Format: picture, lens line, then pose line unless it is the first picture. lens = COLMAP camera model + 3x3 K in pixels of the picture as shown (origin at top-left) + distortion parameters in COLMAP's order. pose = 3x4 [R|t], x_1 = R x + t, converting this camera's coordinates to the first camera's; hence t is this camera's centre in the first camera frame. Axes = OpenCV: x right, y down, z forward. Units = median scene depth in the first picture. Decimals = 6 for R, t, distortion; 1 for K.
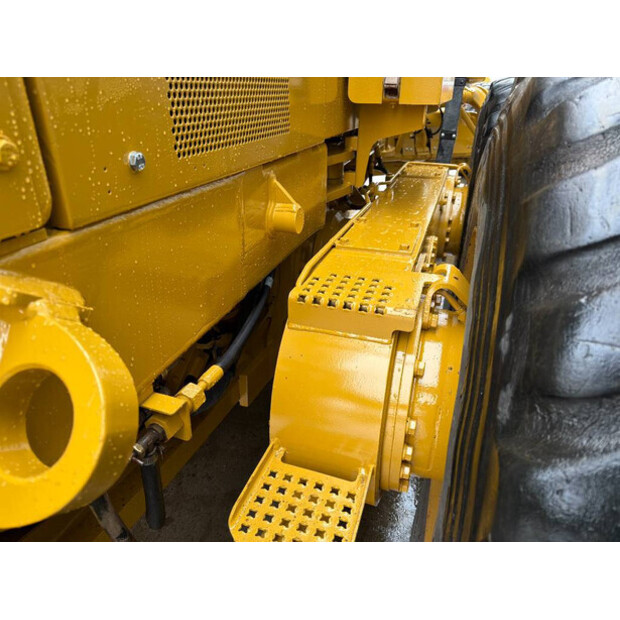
lens RADIAL K [[445.0, 0, 309.5], [0, 445.0, 300.5], [0, 0, 1]] dist [0.040600, -0.003315]
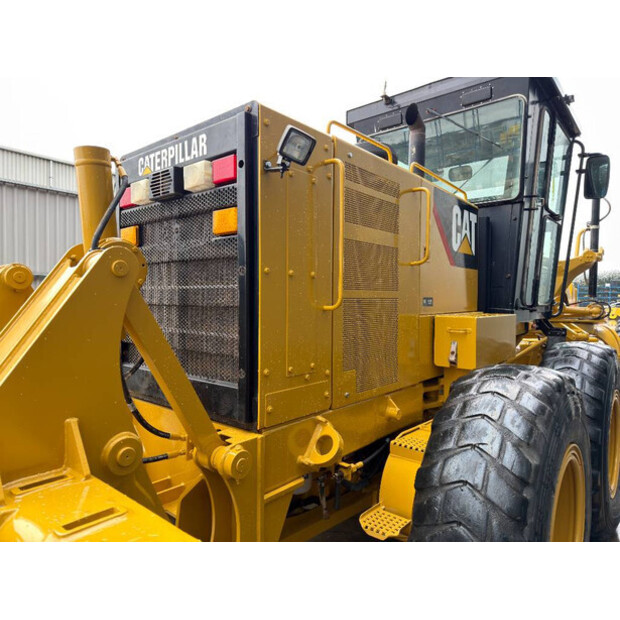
lens RADIAL K [[445.0, 0, 309.5], [0, 445.0, 300.5], [0, 0, 1]] dist [0.040600, -0.003315]
pose [[0.927638, -0.000048, -0.373481, 0.496155], [-0.158120, 0.905907, -0.392849, 0.343218], [0.338358, 0.423476, 0.840346, -1.758902]]
